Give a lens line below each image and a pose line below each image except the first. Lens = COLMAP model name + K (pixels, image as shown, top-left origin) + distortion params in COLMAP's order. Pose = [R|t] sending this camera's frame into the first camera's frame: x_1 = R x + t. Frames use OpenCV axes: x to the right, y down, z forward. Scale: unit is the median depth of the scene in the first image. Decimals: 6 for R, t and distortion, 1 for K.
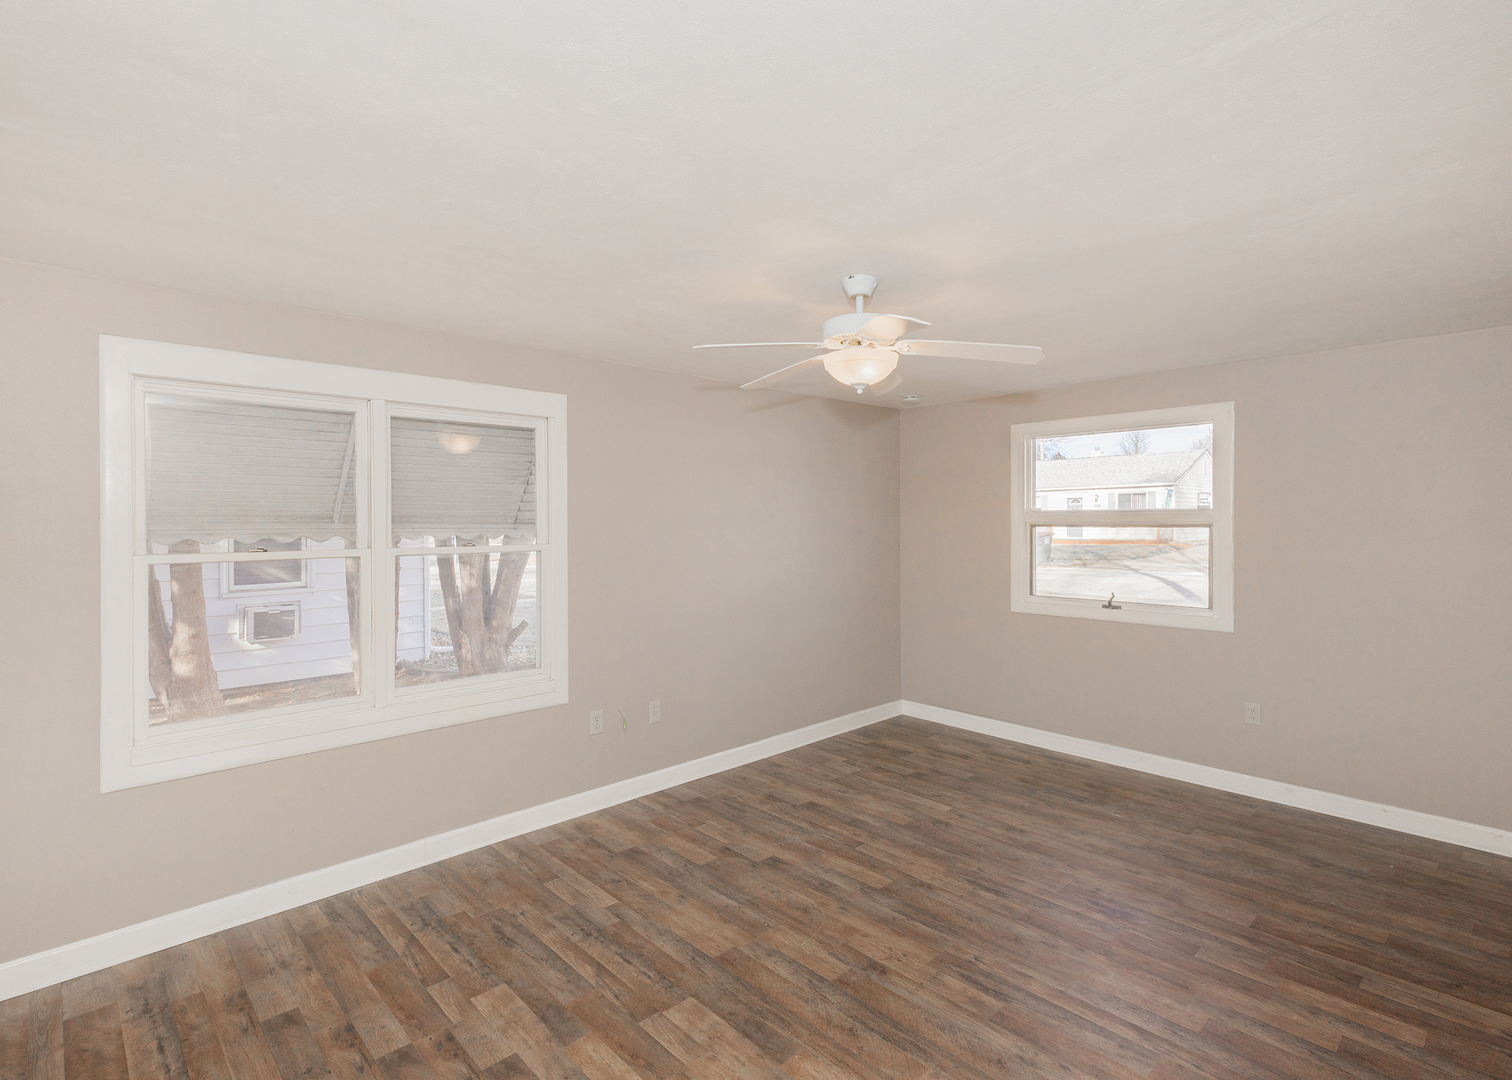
lens RADIAL K [[738.2, 0, 761.7], [0, 738.2, 520.5], [0, 0, 1]] dist [-0.001483, 0.000044]
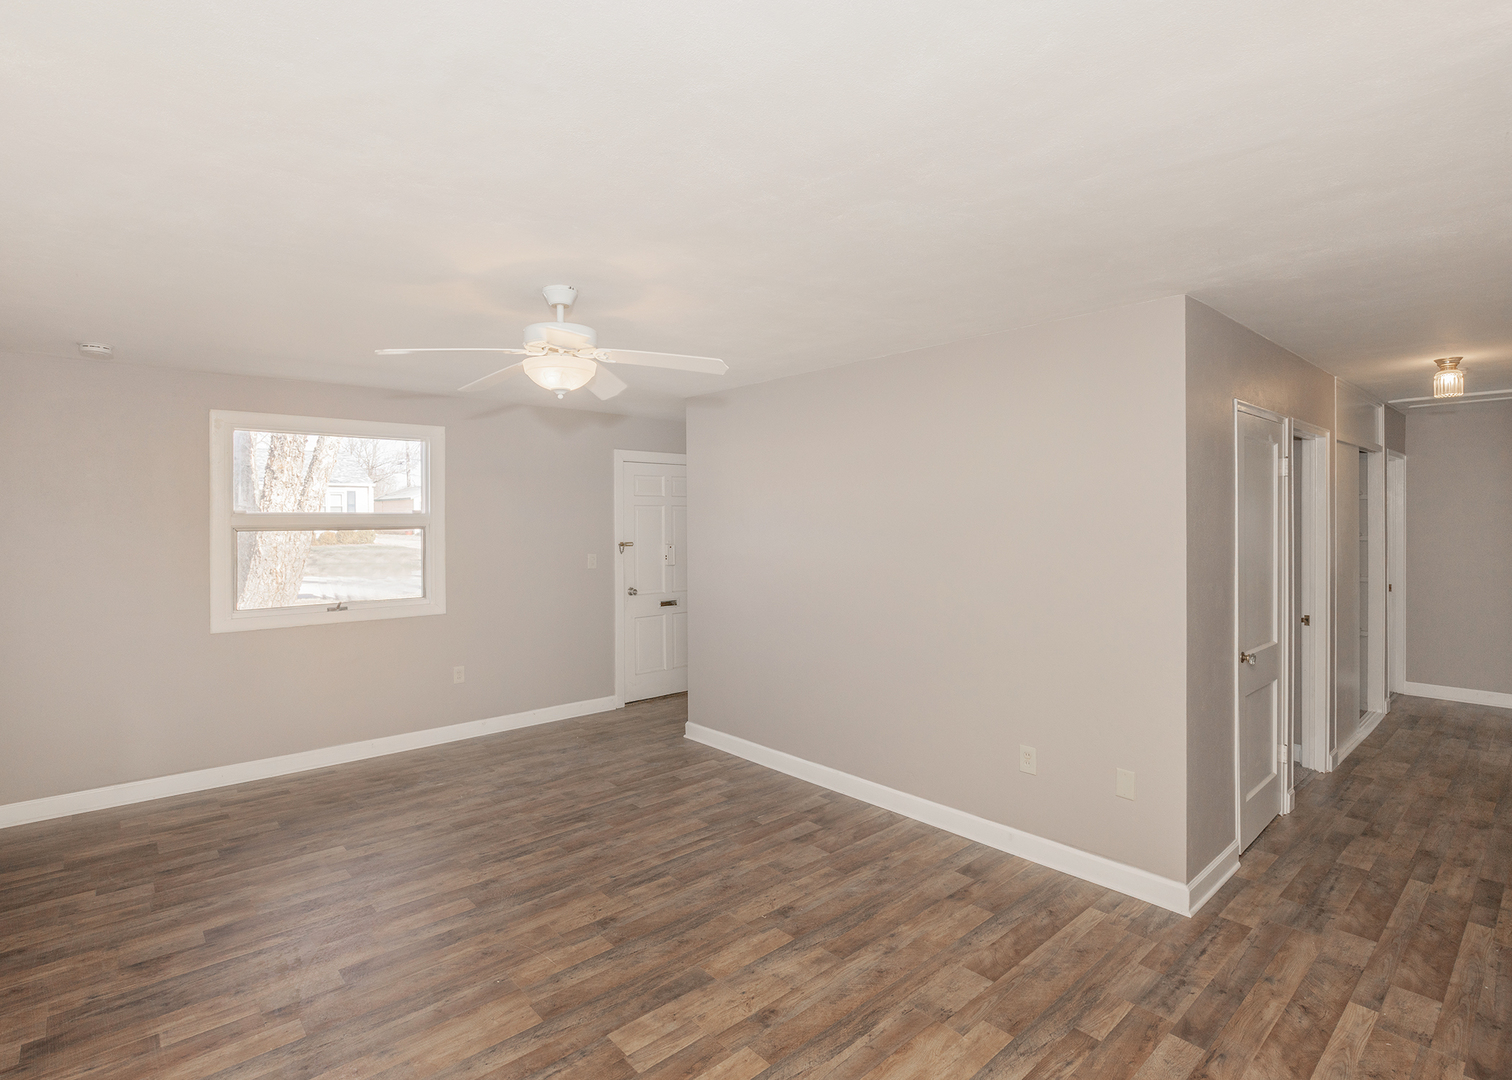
lens RADIAL K [[738.2, 0, 741.4], [0, 738.2, 528.9], [0, 0, 1]] dist [-0.001483, 0.000044]
pose [[0.043198, -0.011302, 0.999003, -0.820923], [0.004088, 0.999930, 0.011135, -0.004401], [-0.999058, 0.003603, 0.043241, 0.638016]]
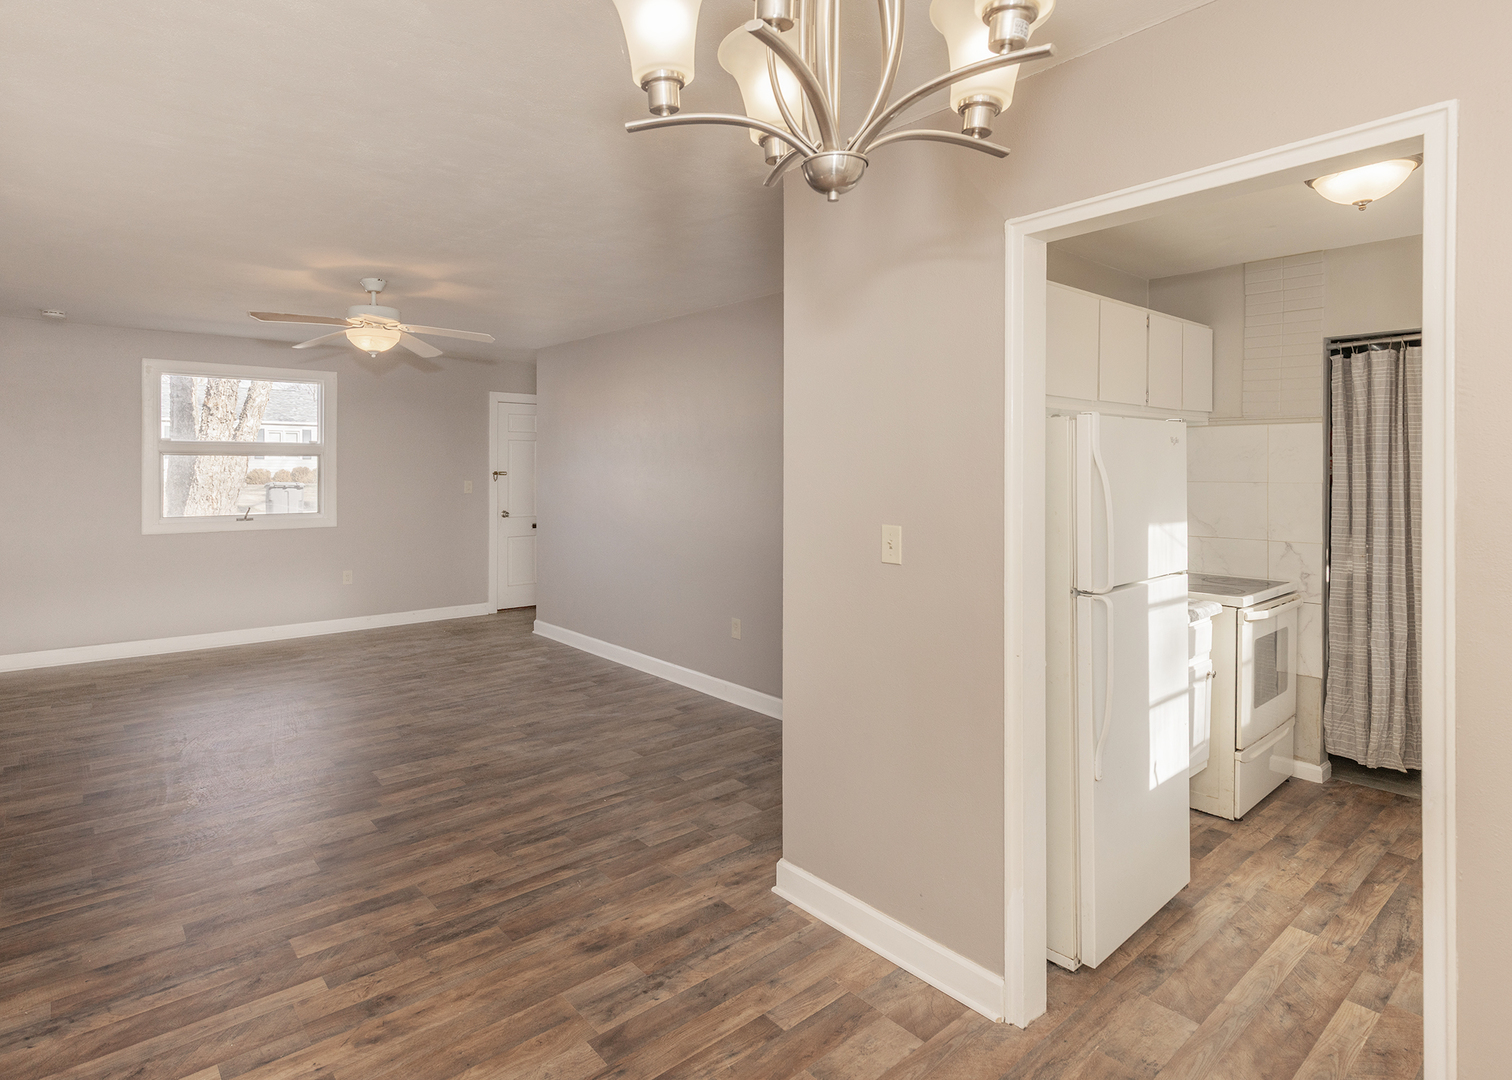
lens RADIAL K [[819.4, 0, 720.8], [0, 819.4, 480.1], [0, 0, 1]] dist [0.009628, 0.000037]
pose [[0.083073, -0.014502, 0.996438, -1.325801], [-0.005017, 0.999875, 0.014970, 0.036413], [-0.996531, -0.006242, 0.082990, 0.153033]]
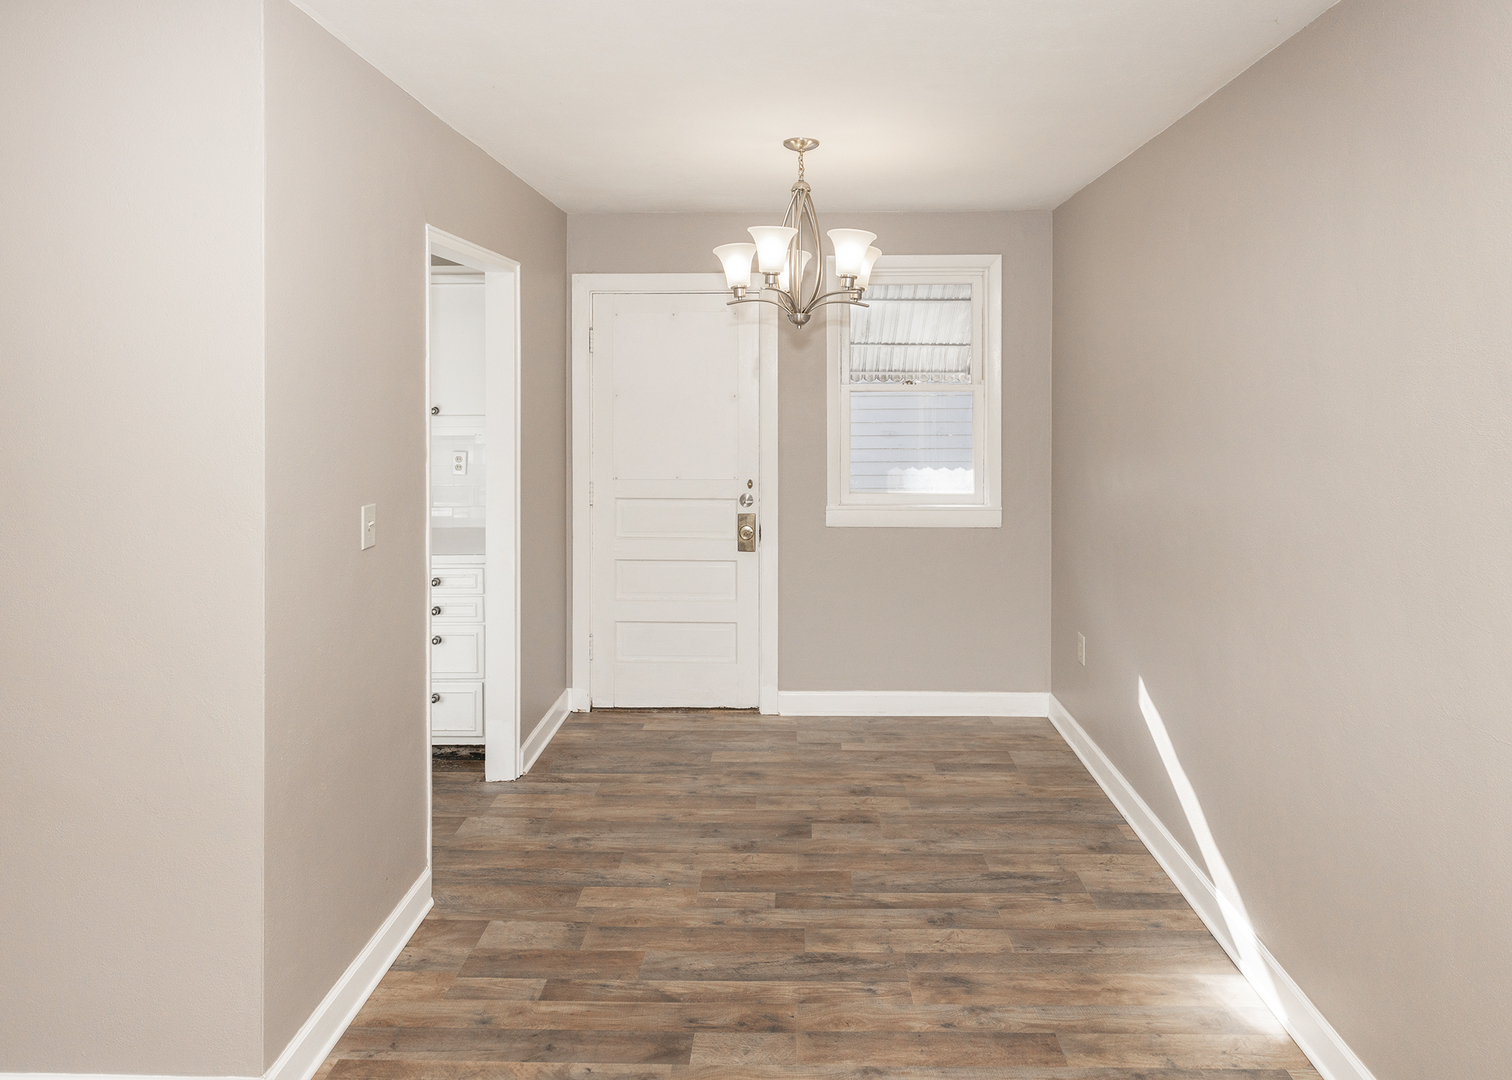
lens RADIAL K [[867.8, 0, 784.9], [0, 867.8, 416.9], [0, 0, 1]] dist [0.009385, 0.001674]
pose [[-0.708626, 0.027828, -0.705035, -0.223085], [0.008209, 0.999479, 0.031200, 0.000433], [0.705537, 0.016322, -0.708486, 0.853239]]
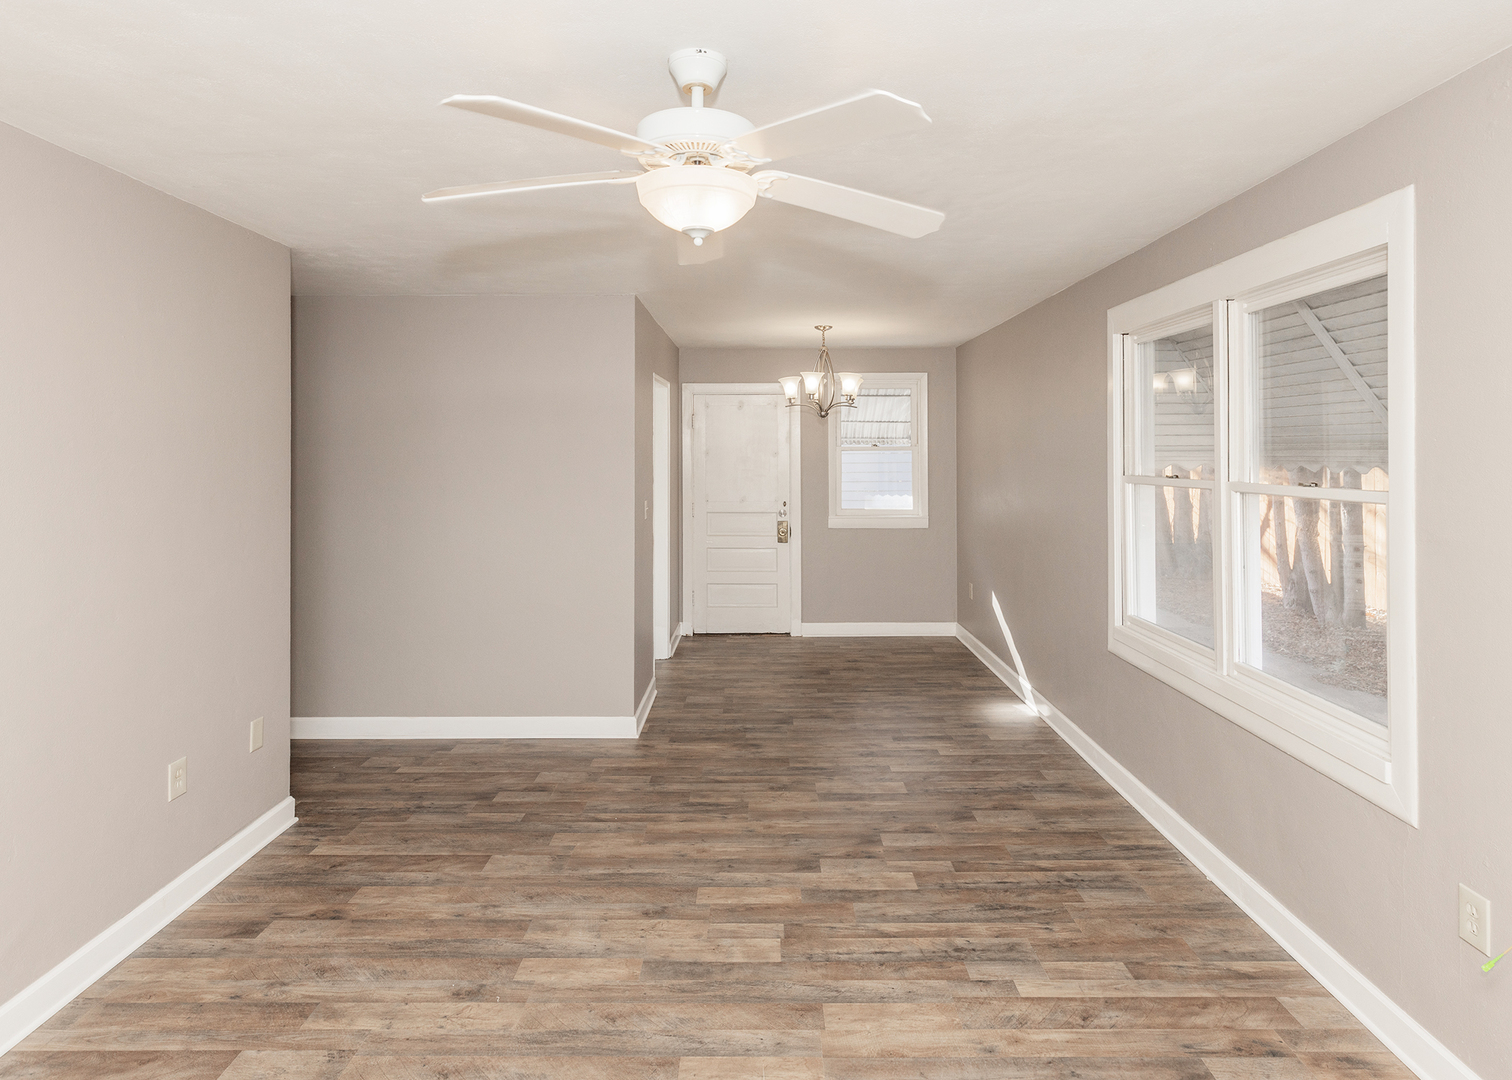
lens RADIAL K [[819.4, 0, 768.6], [0, 819.4, 454.1], [0, 0, 1]] dist [0.009628, 0.000037]
pose [[-0.689990, 0.012063, -0.723718, 0.536260], [0.010255, 0.999924, 0.006889, -0.004238], [0.723746, -0.002669, -0.690061, 1.385233]]
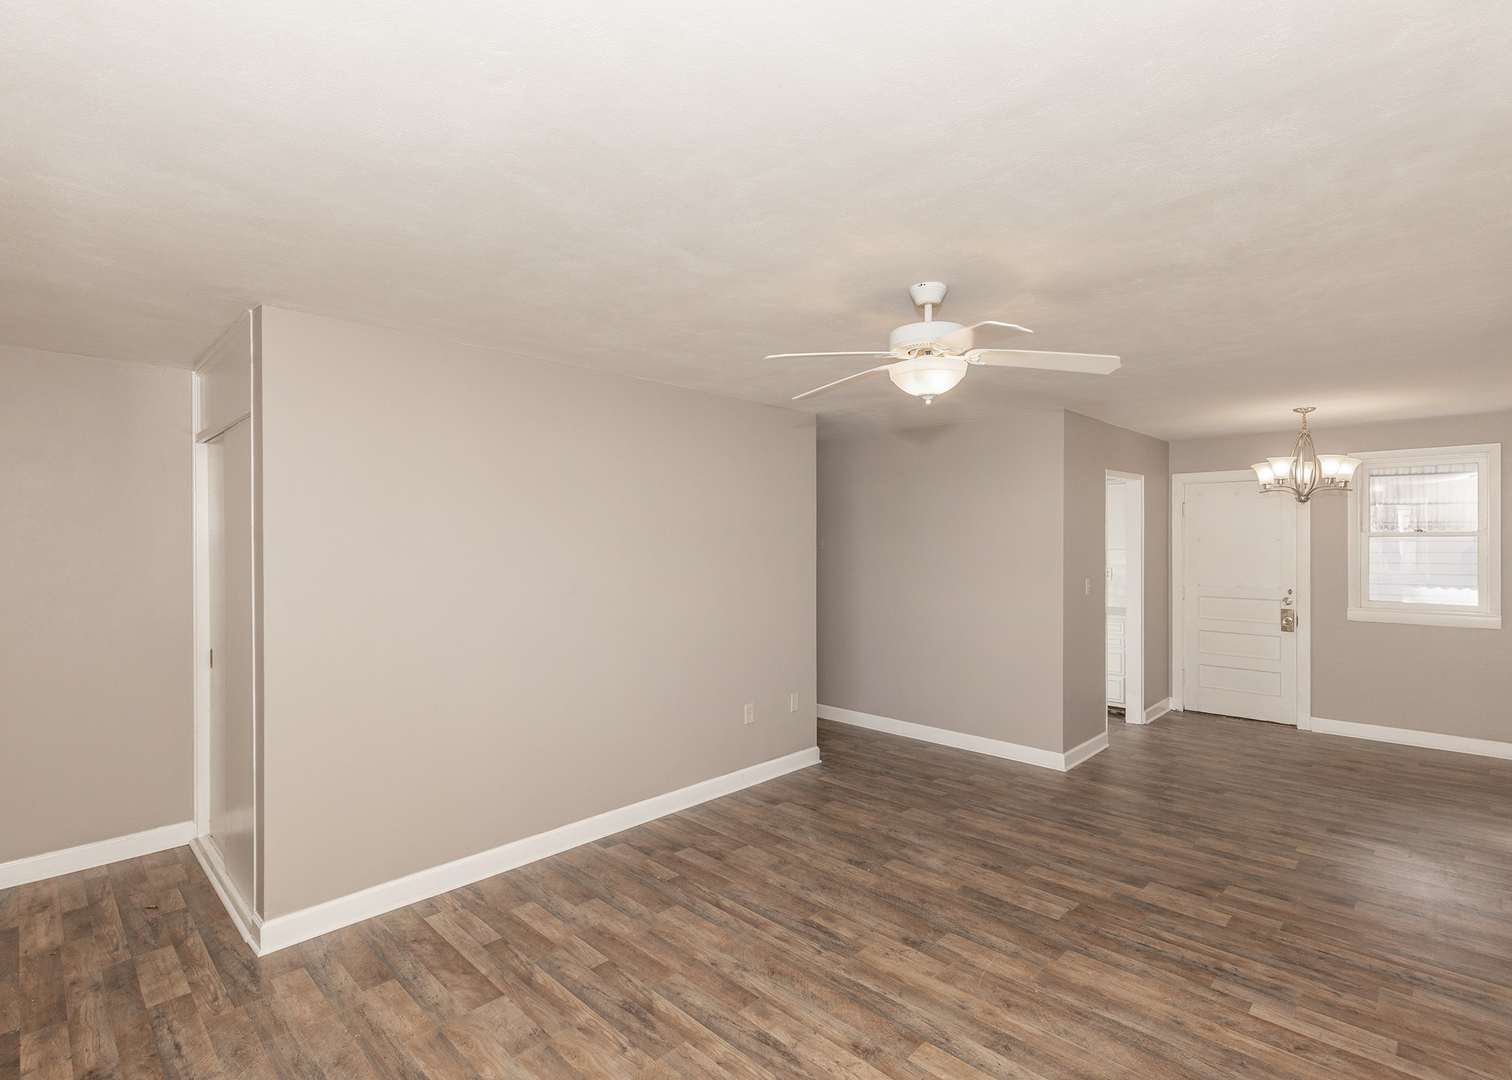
lens RADIAL K [[738.2, 0, 752.9], [0, 738.2, 536.4], [0, 0, 1]] dist [-0.001483, 0.000044]
pose [[-0.999528, 0.008576, -0.029494, 0.361508], [0.008866, 0.999913, -0.009735, 0.008267], [0.029408, -0.009992, -0.999518, 1.804688]]
